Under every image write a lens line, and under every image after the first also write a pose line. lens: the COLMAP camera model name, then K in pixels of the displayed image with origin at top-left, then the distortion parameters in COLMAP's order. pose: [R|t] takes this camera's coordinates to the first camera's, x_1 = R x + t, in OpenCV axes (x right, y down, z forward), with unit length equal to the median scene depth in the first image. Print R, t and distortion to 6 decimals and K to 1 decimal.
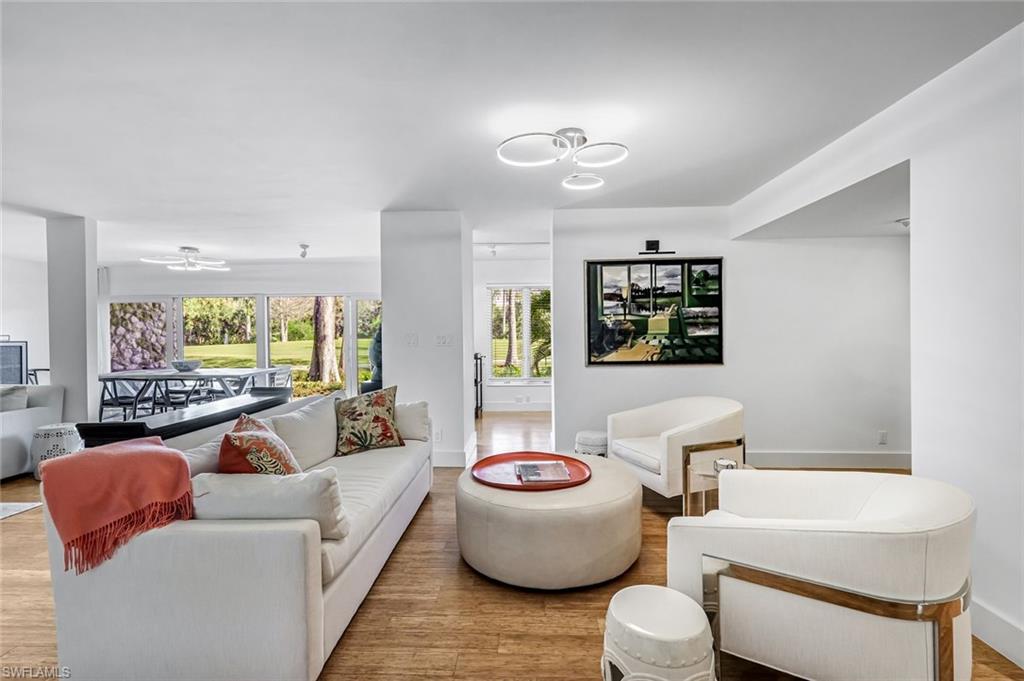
lens RADIAL K [[451.2, 0, 507.8], [0, 451.2, 333.0], [0, 0, 1]] dist [0.000095, -0.000229]
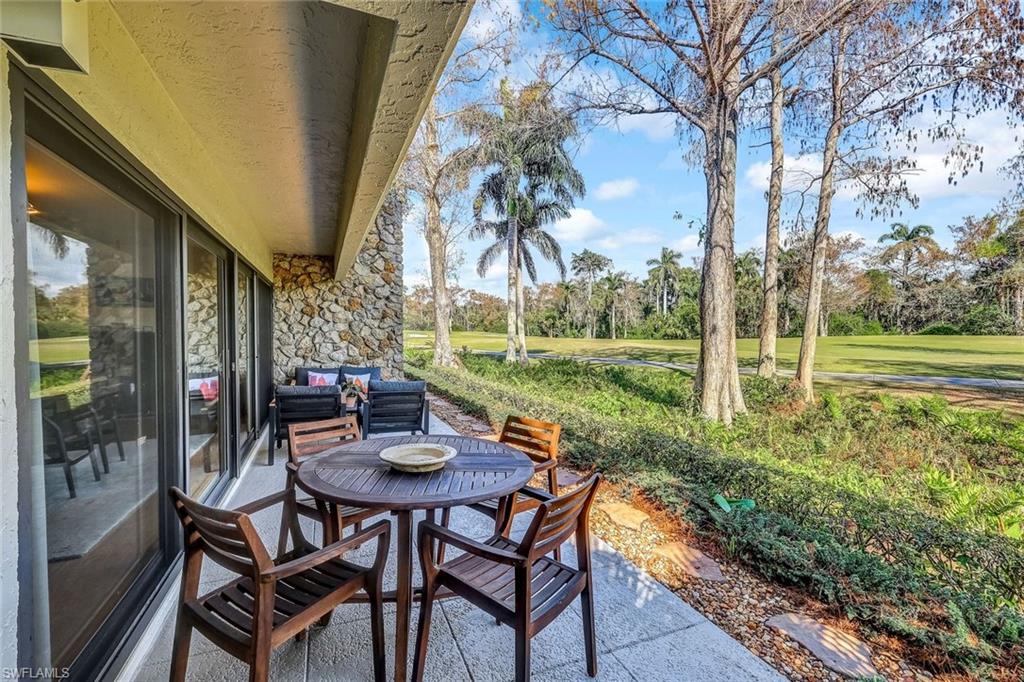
lens RADIAL K [[451.2, 0, 517.6], [0, 451.2, 336.2], [0, 0, 1]] dist [0.000095, -0.000229]
pose [[0.448276, 0.016874, -0.893736, 0.044809], [0.000649, 0.999815, 0.019202, 0.003619], [0.893895, -0.009188, 0.448183, 0.594220]]
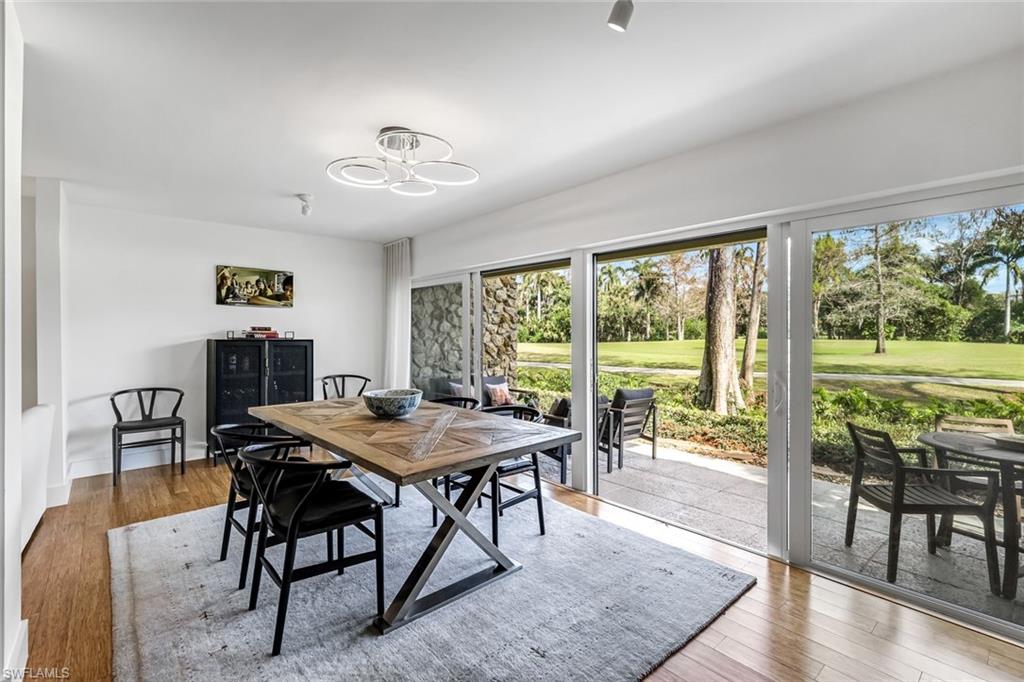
lens RADIAL K [[461.4, 0, 513.9], [0, 461.4, 338.5], [0, 0, 1]] dist [-0.004006, -0.000419]
pose [[0.687535, 0.015308, -0.725990, -0.133715], [-0.004415, 0.999847, 0.016901, 0.000675], [0.726138, -0.008415, 0.687498, 0.341996]]
